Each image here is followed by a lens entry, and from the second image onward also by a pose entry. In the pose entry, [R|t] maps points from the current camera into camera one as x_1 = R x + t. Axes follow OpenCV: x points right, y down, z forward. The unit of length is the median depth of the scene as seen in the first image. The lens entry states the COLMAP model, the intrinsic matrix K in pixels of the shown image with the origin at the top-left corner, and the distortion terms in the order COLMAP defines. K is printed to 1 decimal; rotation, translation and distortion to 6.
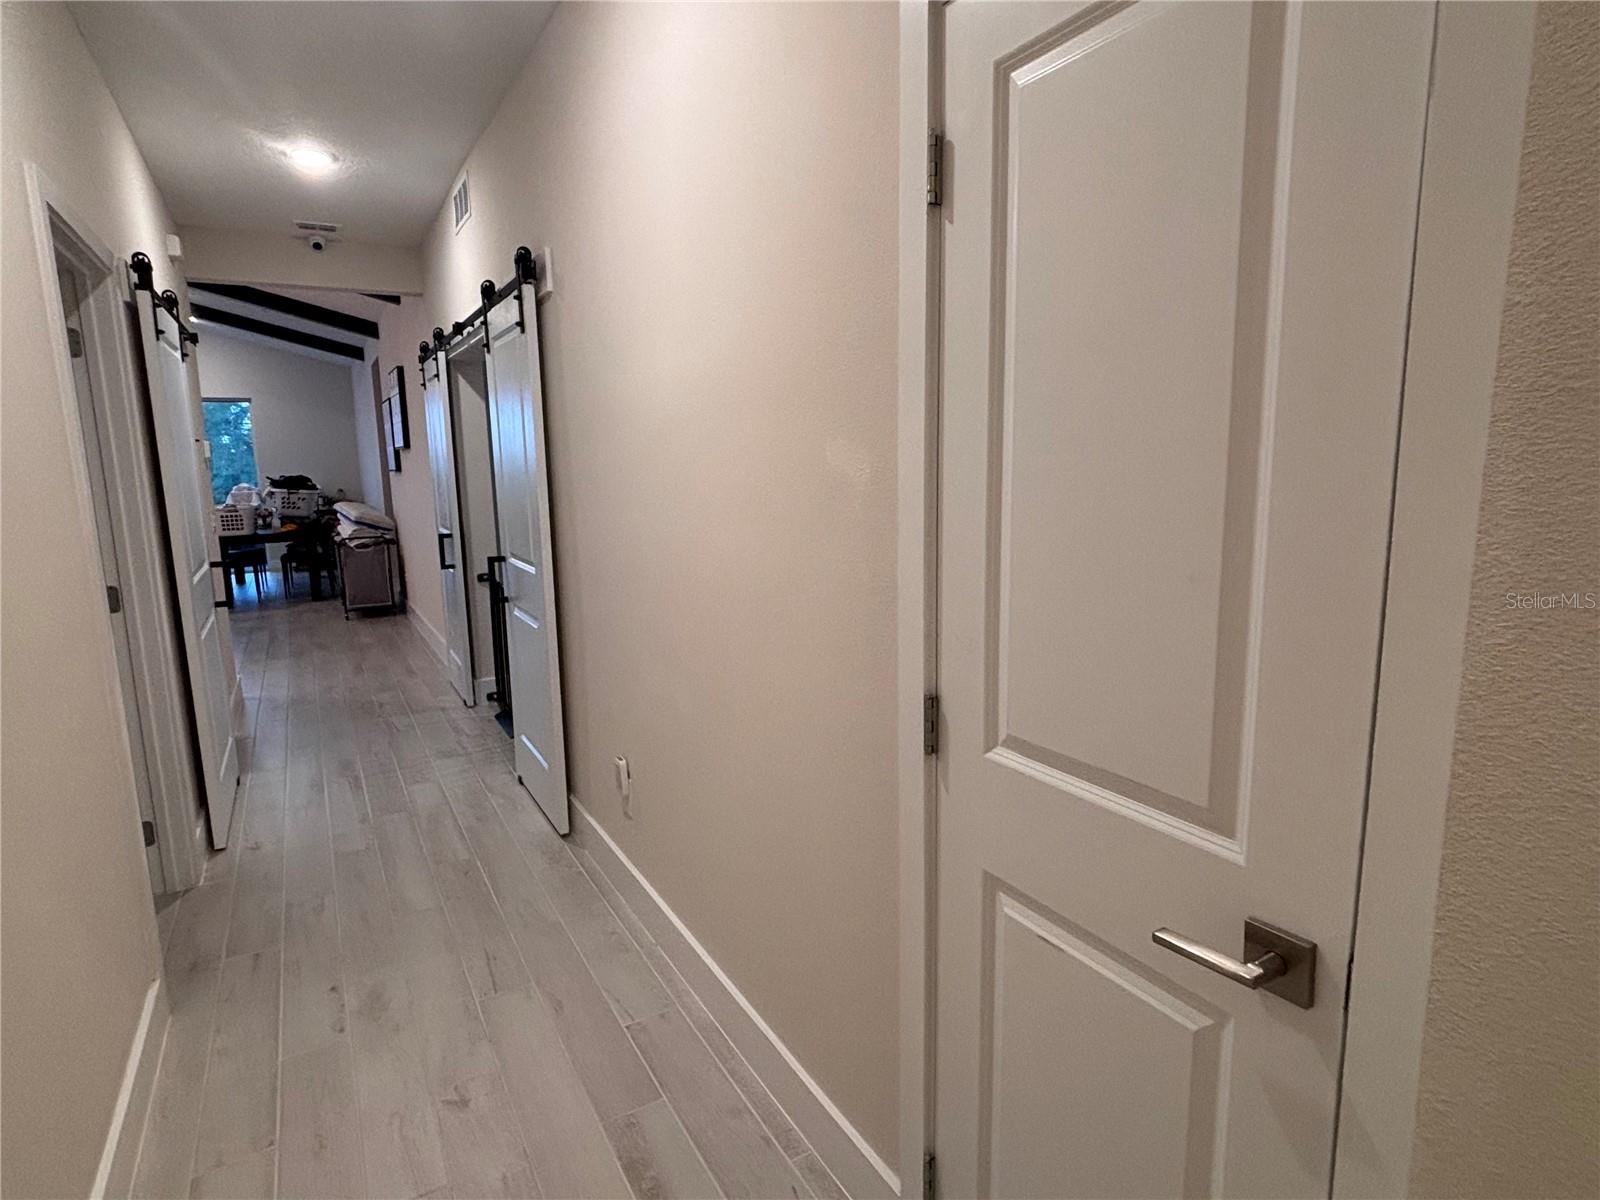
lens RADIAL K [[872.4, 0, 800.0], [0, 872.4, 600.0], [0, 0, 1]] dist [0.001283, -0.000216]
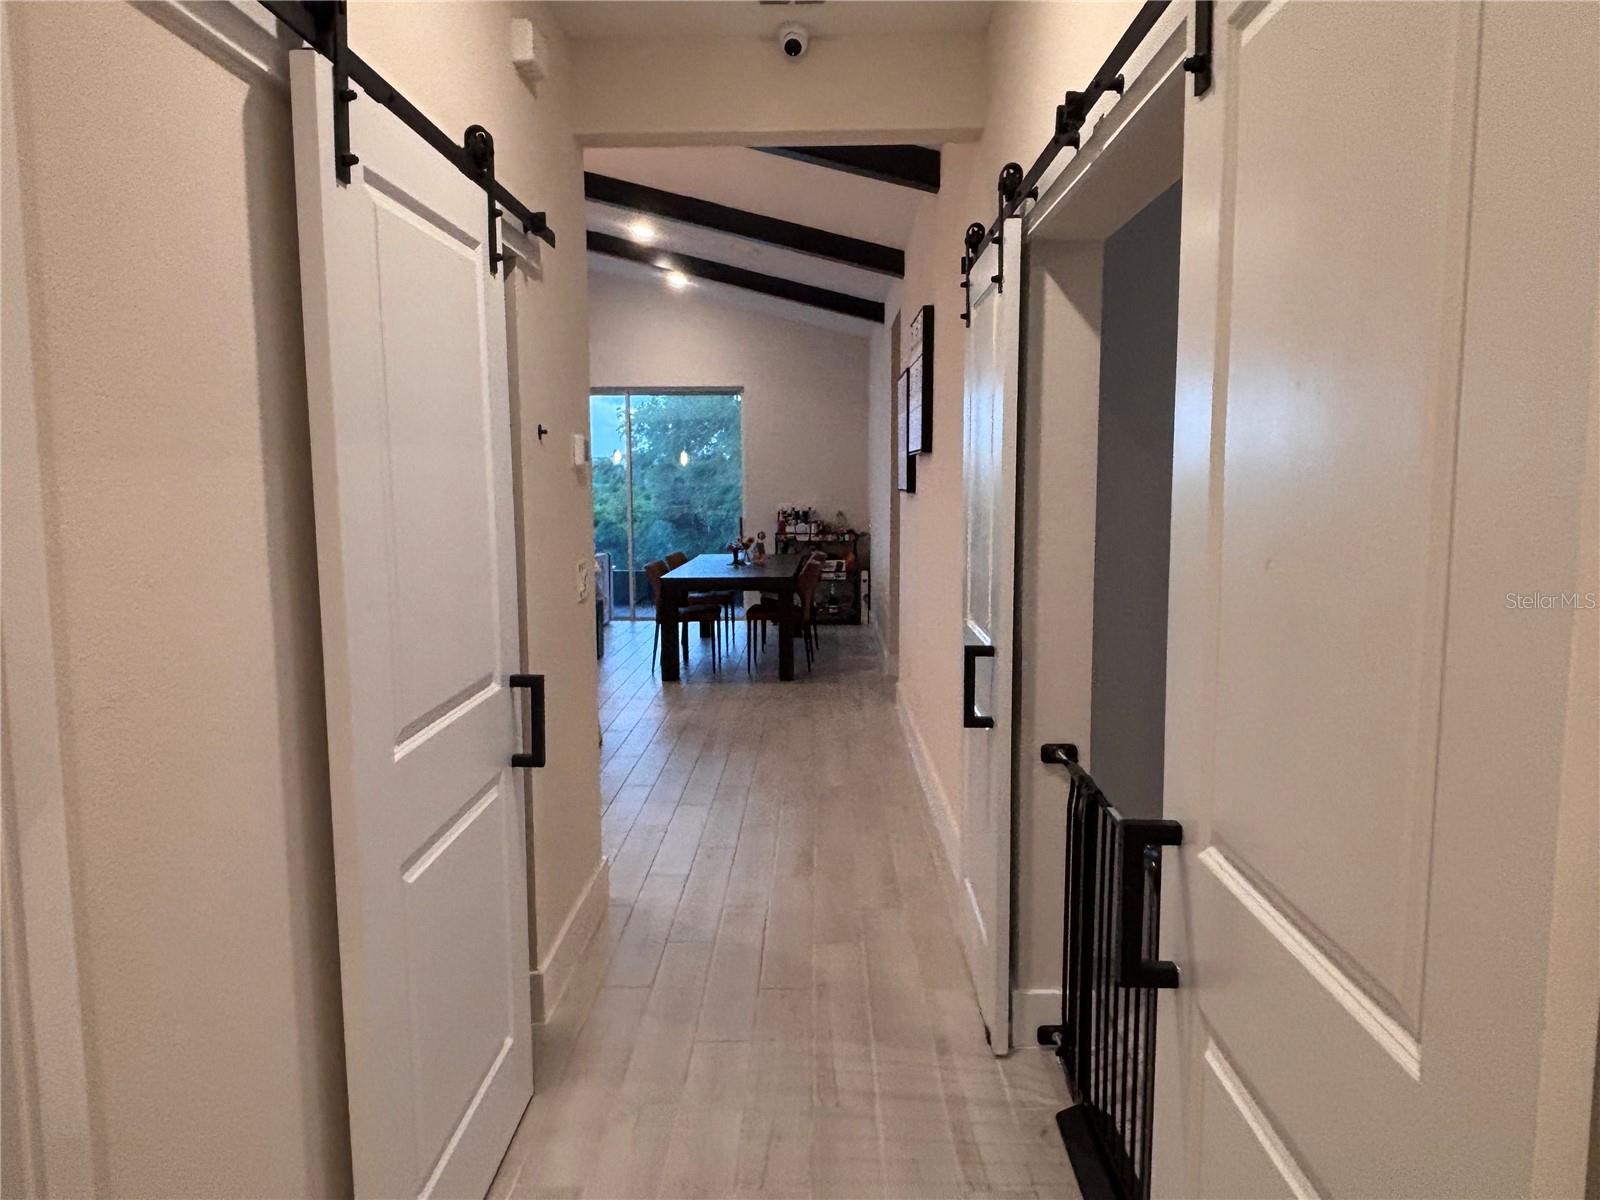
lens RADIAL K [[1141.1, 0, 800.0], [0, 1141.1, 600.0], [0, 0, 1]] dist [0.025385, 0.000091]
pose [[0.859177, 0.069821, -0.506892, -0.190366], [-0.093571, 0.995381, -0.021495, -0.075853], [0.503049, 0.065899, 0.861742, 0.447264]]
